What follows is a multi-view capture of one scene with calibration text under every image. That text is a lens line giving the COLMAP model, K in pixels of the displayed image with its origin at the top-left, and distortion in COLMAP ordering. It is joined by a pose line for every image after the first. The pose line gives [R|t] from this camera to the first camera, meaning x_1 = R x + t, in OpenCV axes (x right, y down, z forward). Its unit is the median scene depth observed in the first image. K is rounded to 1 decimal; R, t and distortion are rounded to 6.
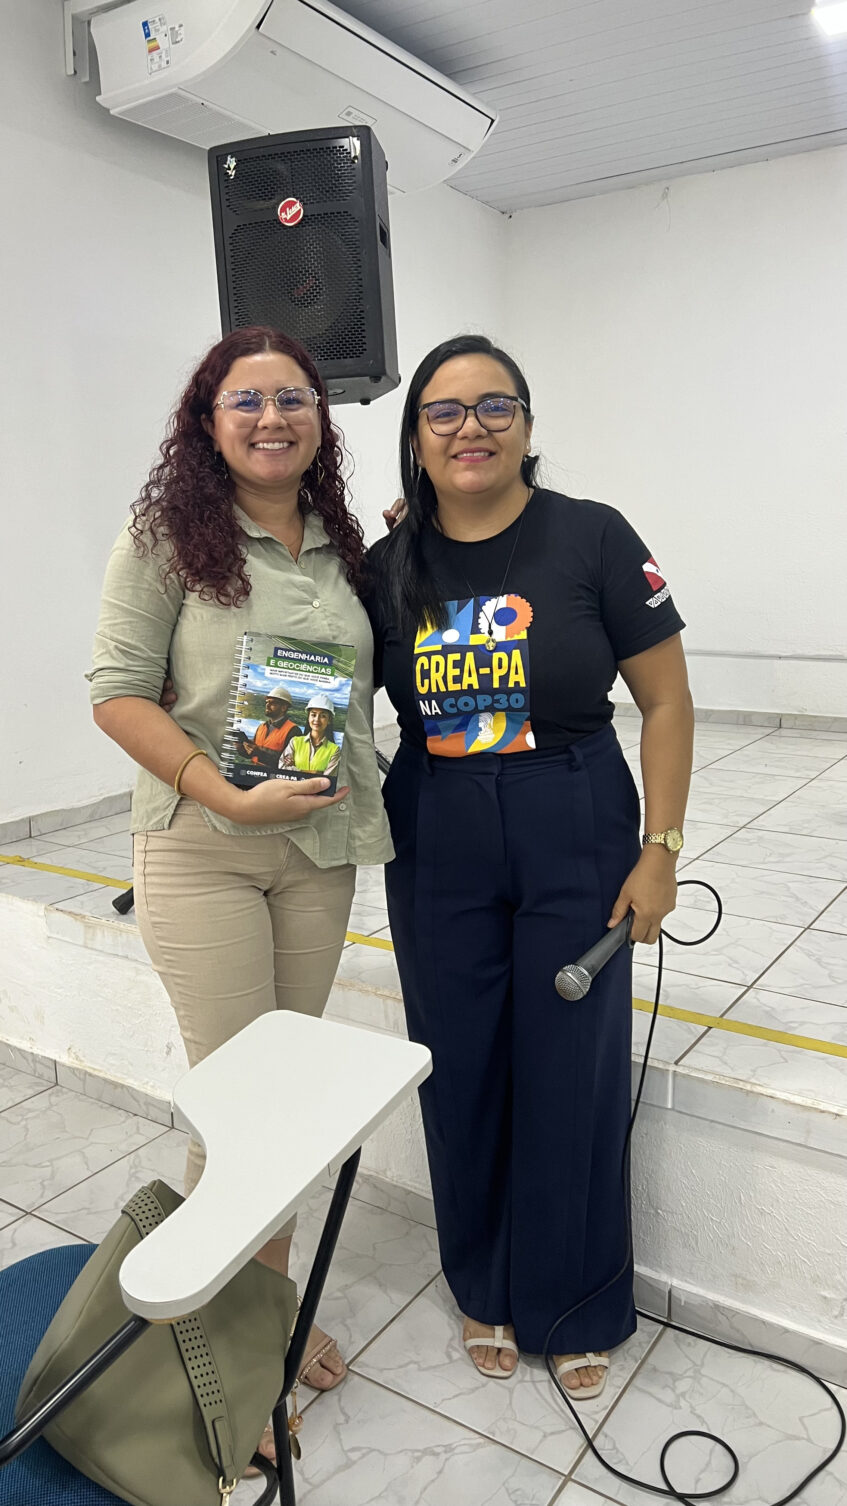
lens RADIAL K [[1125.8, 0, 421.0], [0, 1125.8, 749.4], [0, 0, 1]] dist [0.007750, -0.009232]
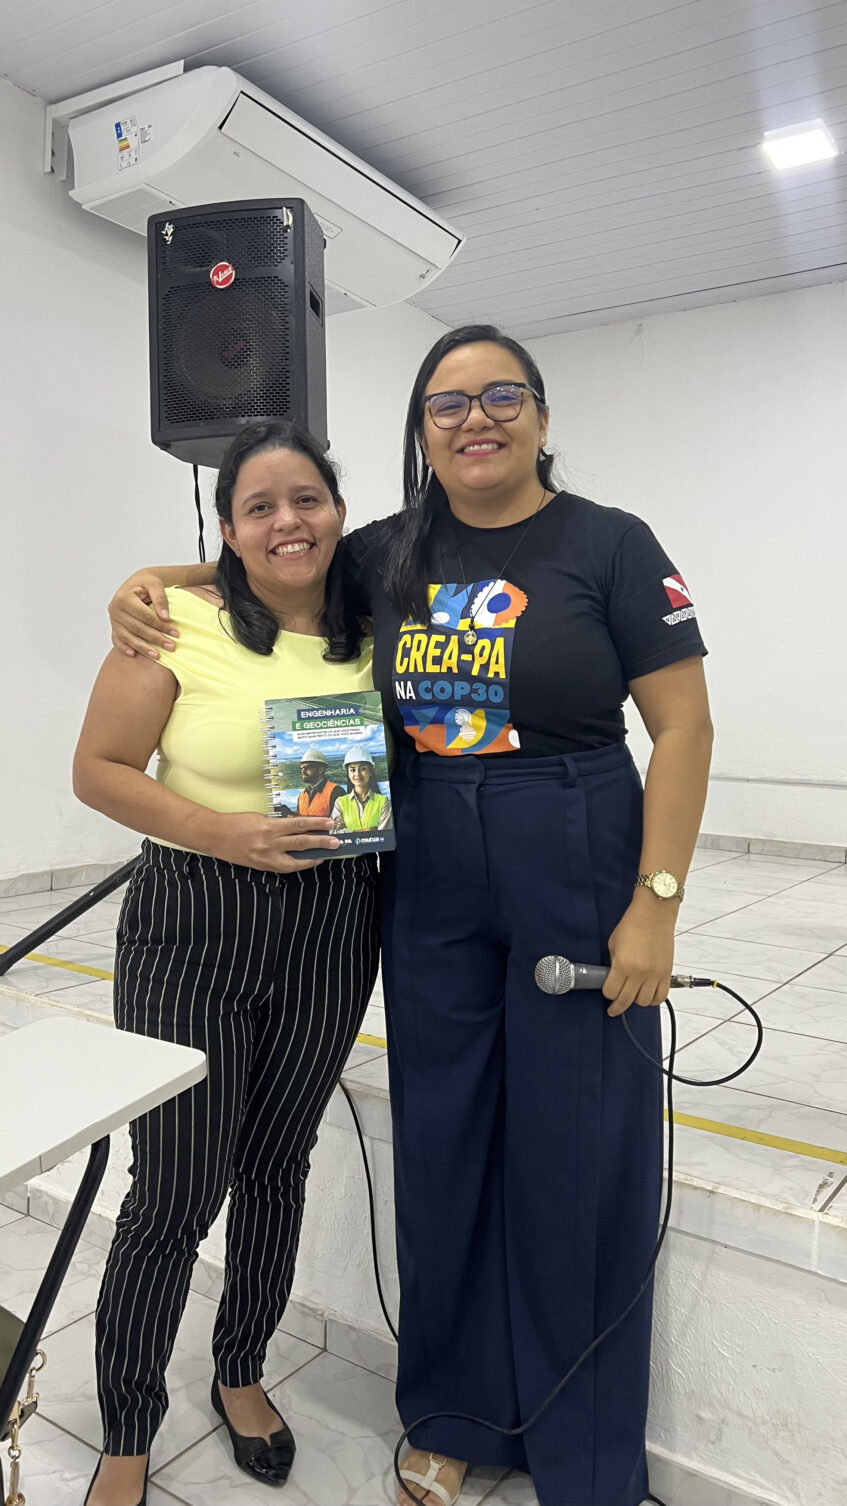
lens RADIAL K [[1125.8, 0, 421.0], [0, 1125.8, 749.4], [0, 0, 1]] dist [0.007750, -0.009232]
pose [[0.998911, 0.044011, -0.015518, 0.089175], [-0.045742, 0.989259, -0.138833, 0.072536], [0.009241, 0.139391, 0.990194, 0.048995]]
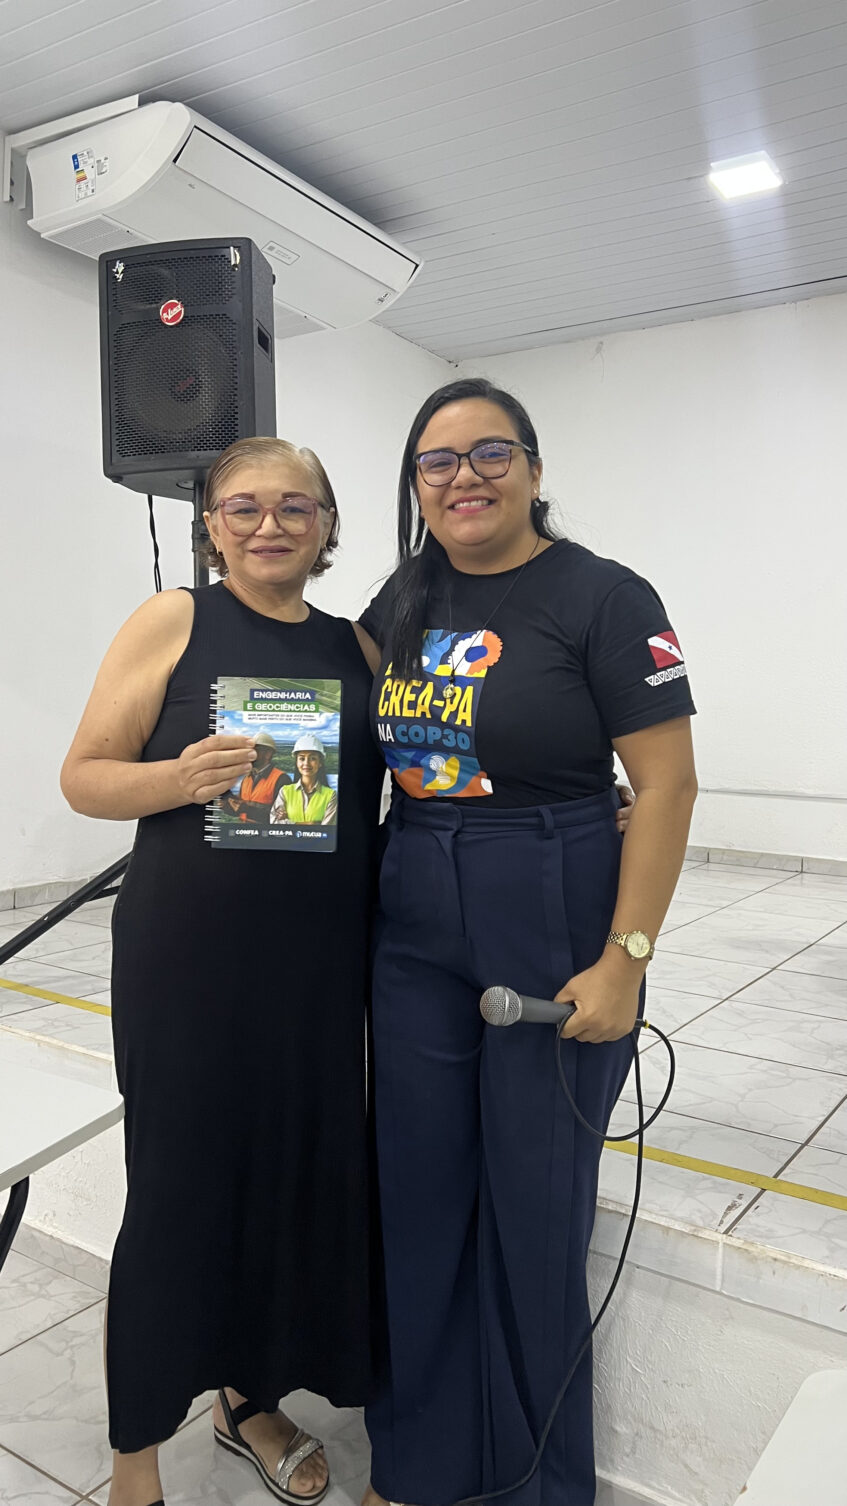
lens RADIAL K [[1125.1, 0, 422.8], [0, 1125.1, 746.4], [0, 0, 1]] dist [0.002813, 0.000174]
pose [[0.999236, 0.039083, -0.000484, 0.120277], [-0.038764, 0.989352, -0.140284, 0.051258], [-0.005004, 0.140195, 0.990111, 0.023447]]
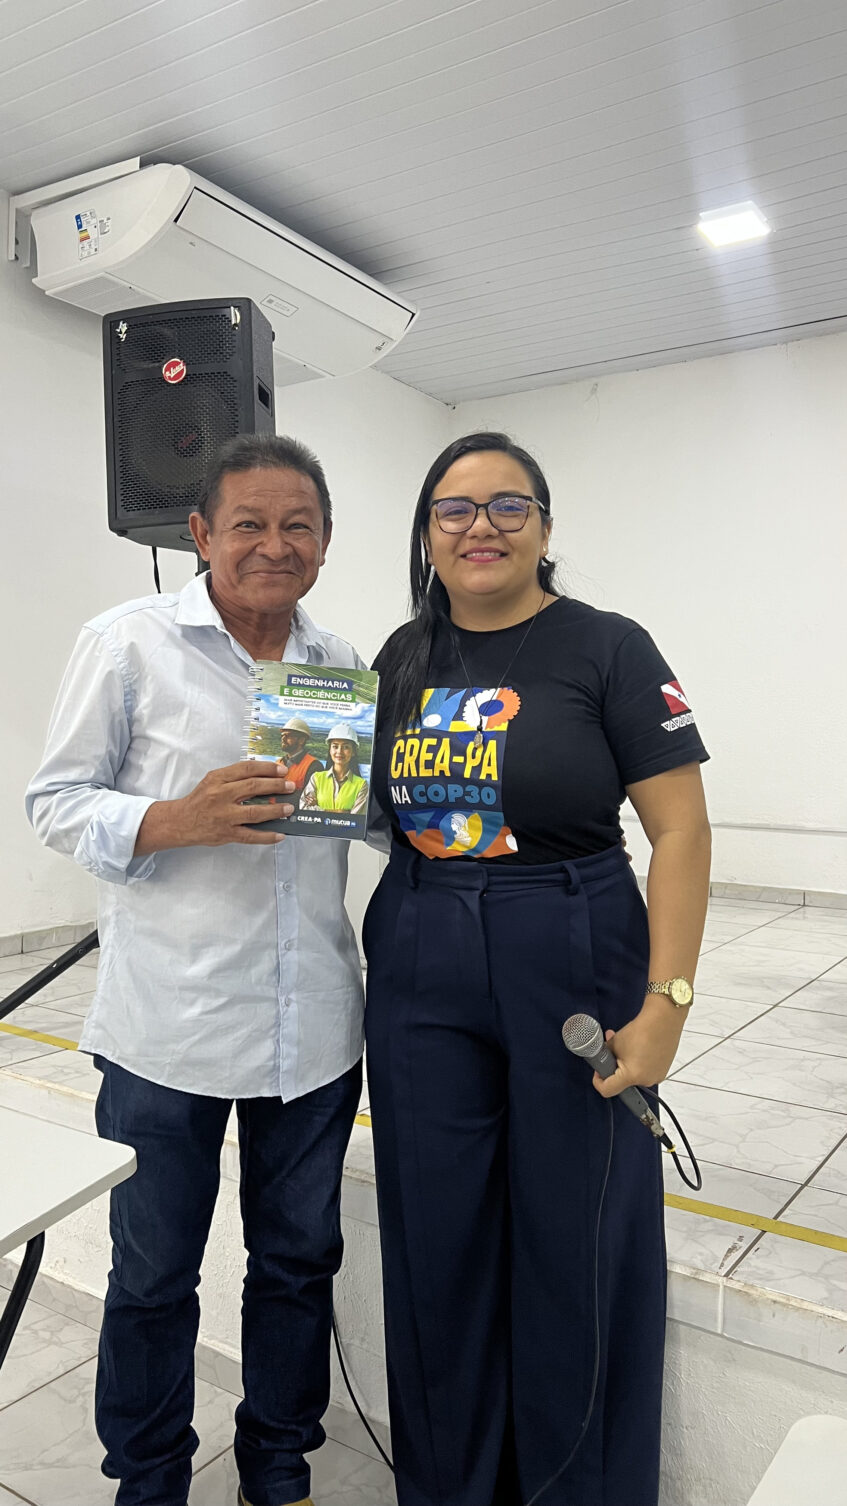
lens RADIAL K [[1126.1, 0, 423.5], [0, 1126.1, 753.0], [0, 0, 1]] dist [0.004089, -0.005453]
pose [[0.999639, 0.026601, -0.003746, 0.121790], [-0.026857, 0.986557, -0.161197, 0.041262], [-0.000592, 0.161240, 0.986915, 0.005300]]
